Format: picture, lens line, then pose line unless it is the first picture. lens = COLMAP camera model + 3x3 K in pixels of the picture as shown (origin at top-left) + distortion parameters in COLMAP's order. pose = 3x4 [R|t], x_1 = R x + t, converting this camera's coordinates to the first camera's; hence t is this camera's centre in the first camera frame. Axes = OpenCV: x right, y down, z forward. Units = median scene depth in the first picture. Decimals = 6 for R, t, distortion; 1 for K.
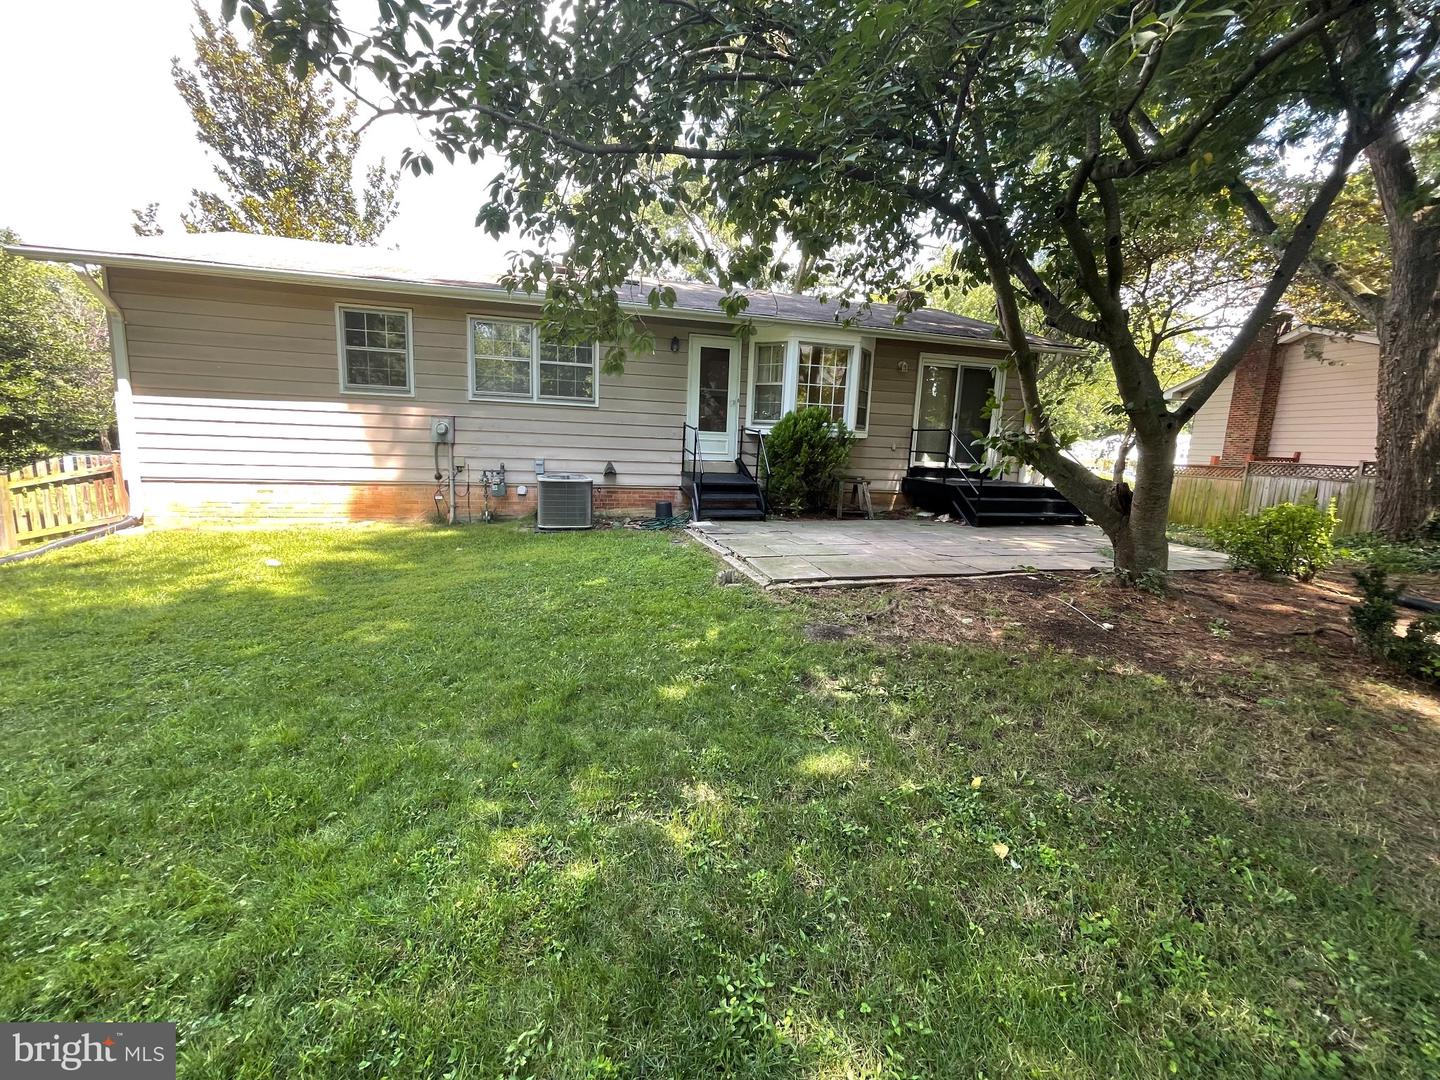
lens RADIAL K [[580.7, 0, 719.9], [0, 580.7, 537.2], [0, 0, 1]] dist [0.000195, 0.000394]
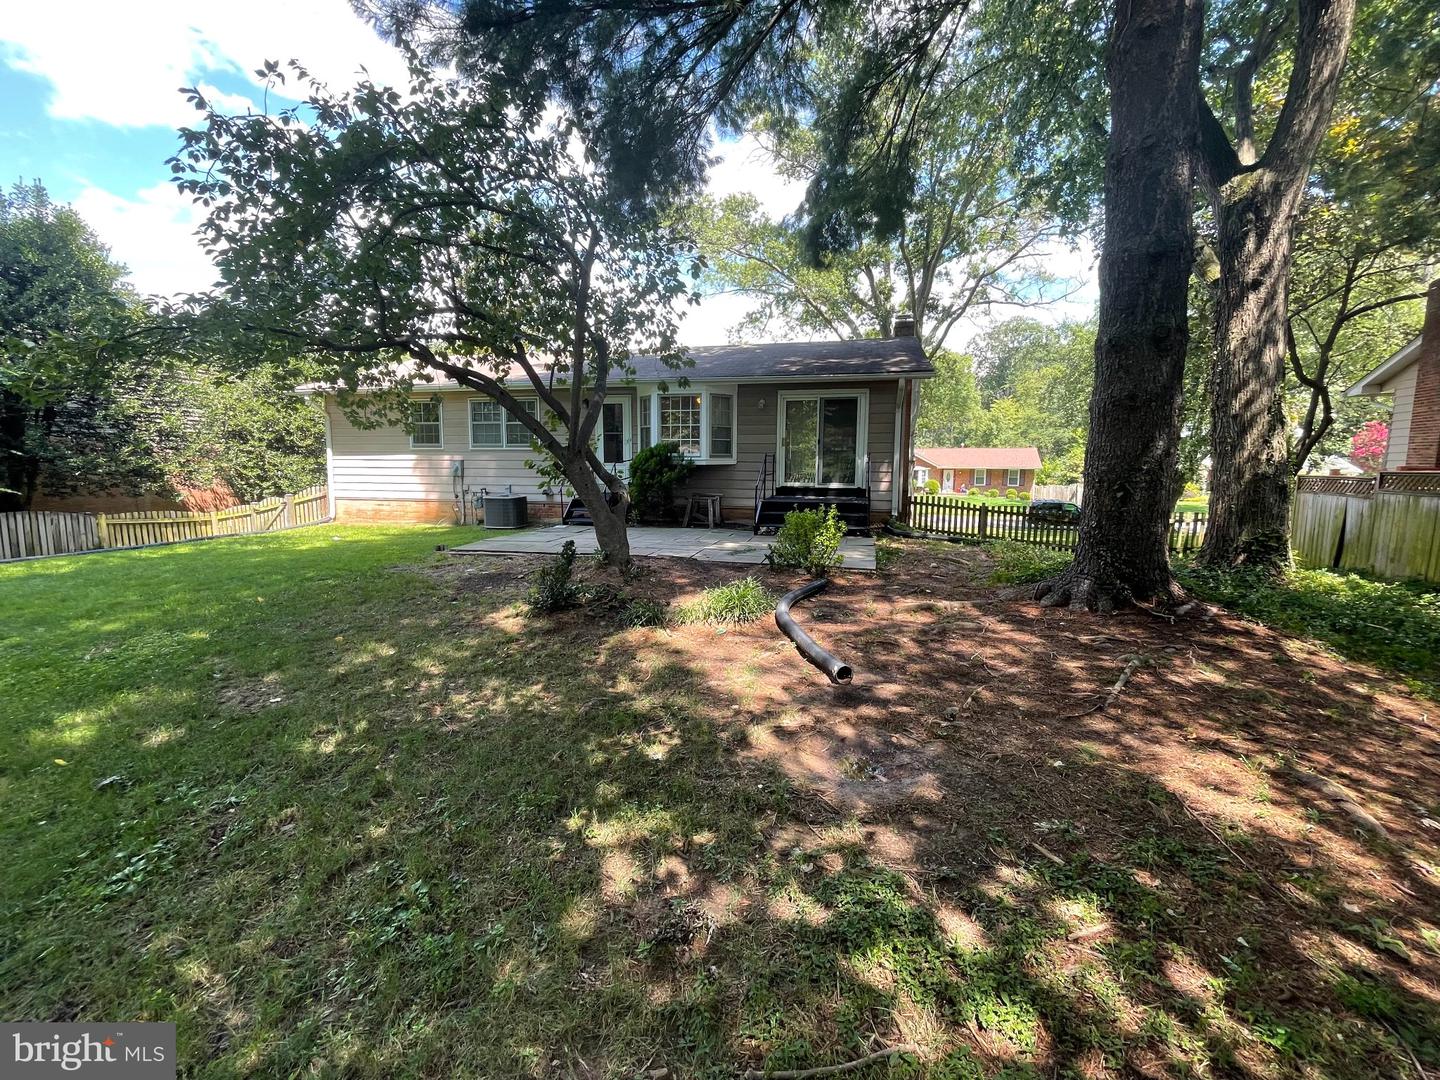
lens RADIAL K [[580.7, 0, 718.3], [0, 580.7, 540.4], [0, 0, 1]] dist [0.000195, 0.000394]
pose [[0.888242, 0.018590, -0.458999, 0.862561], [-0.057110, 0.995898, -0.070182, 0.084955], [0.455811, 0.088552, 0.885661, -0.092190]]
